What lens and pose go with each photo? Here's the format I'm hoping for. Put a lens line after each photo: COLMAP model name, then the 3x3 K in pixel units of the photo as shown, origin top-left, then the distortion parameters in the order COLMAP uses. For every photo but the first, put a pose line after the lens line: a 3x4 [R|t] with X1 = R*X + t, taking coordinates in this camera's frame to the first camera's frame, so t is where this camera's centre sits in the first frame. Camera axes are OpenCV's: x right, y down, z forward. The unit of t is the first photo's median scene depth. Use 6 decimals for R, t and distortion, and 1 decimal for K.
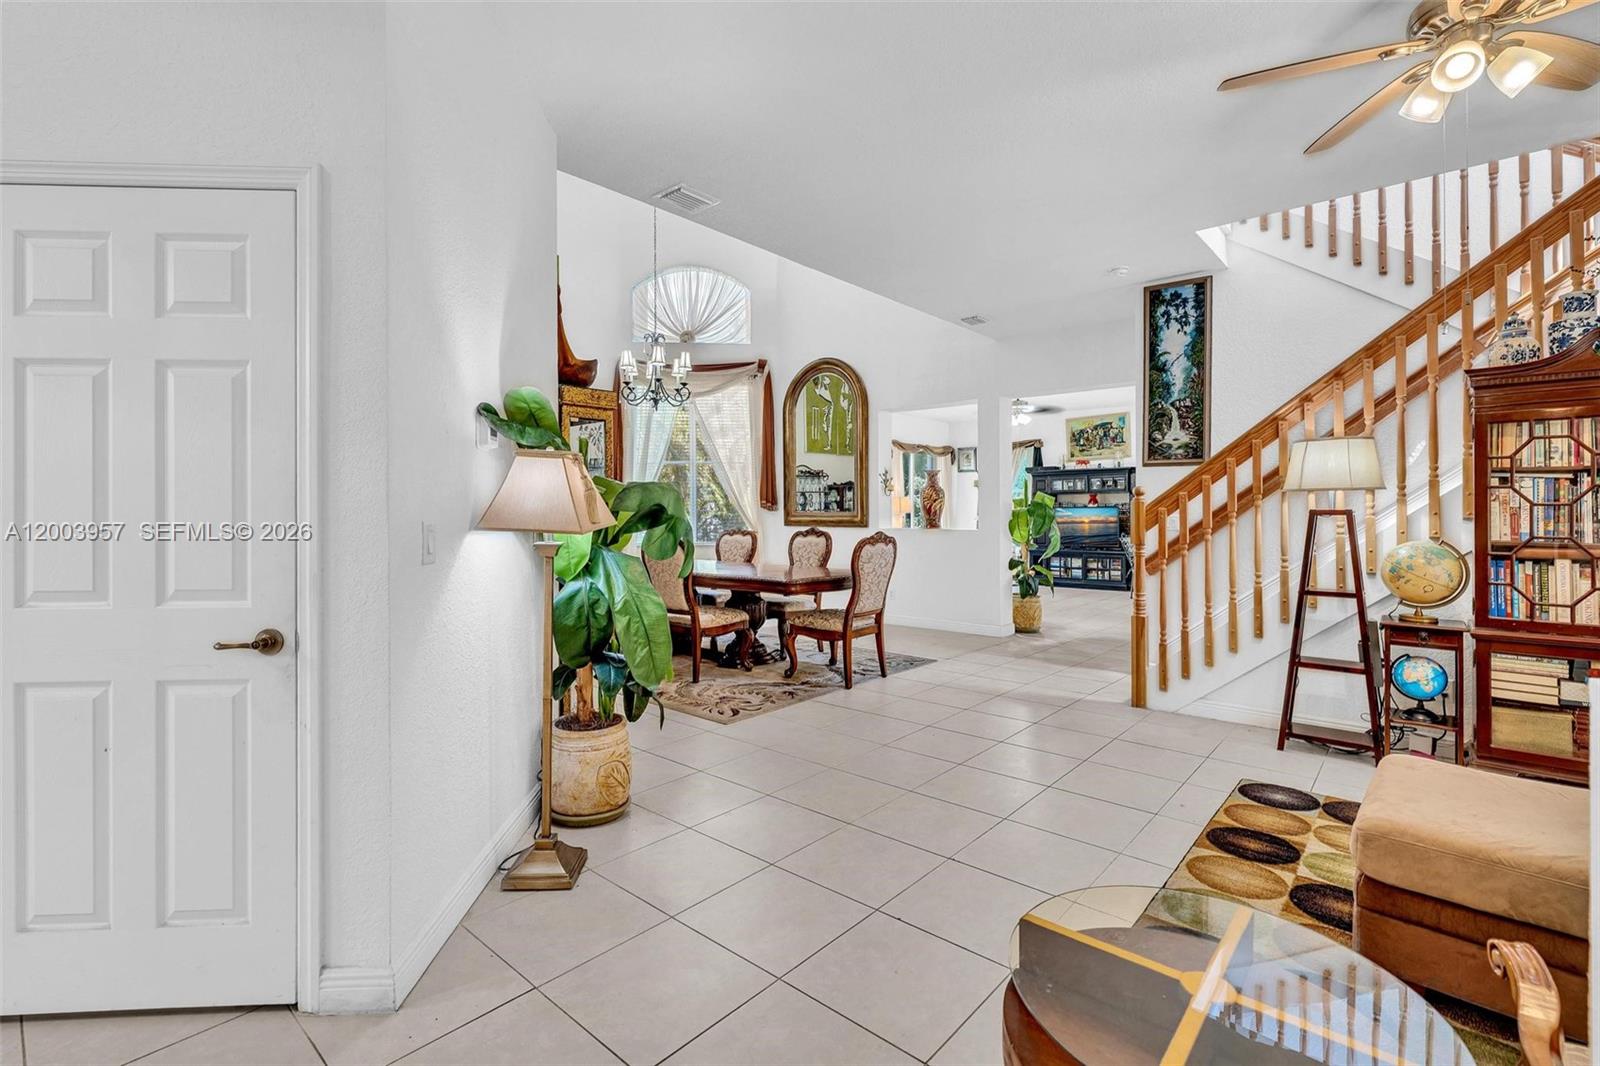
lens RADIAL K [[724.7, 0, 799.5], [0, 724.7, 512.2], [0, 0, 1]] dist [0.000817, -0.000162]
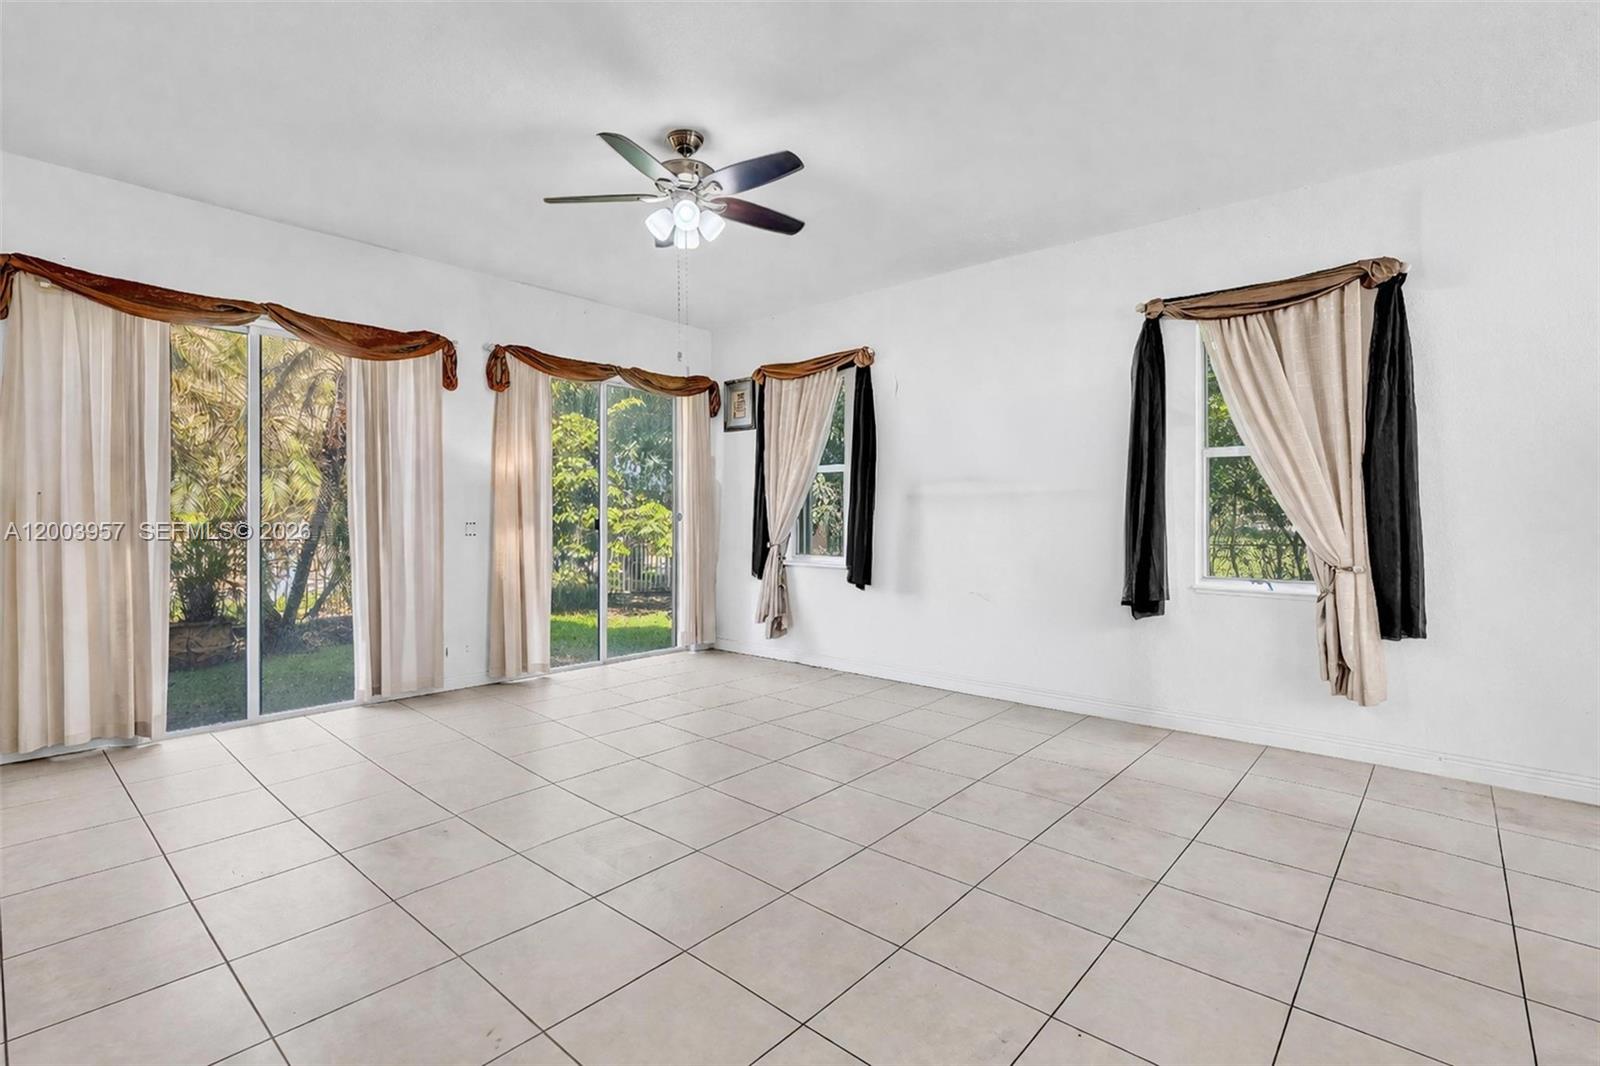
lens RADIAL K [[738.6, 0, 778.9], [0, 738.6, 512.0], [0, 0, 1]] dist [-0.000361, 0.000486]
pose [[0.999766, 0.000484, -0.021647, 0.430818], [-0.000431, 0.999997, 0.002485, -0.004206], [0.021648, -0.002475, 0.999763, 0.824031]]
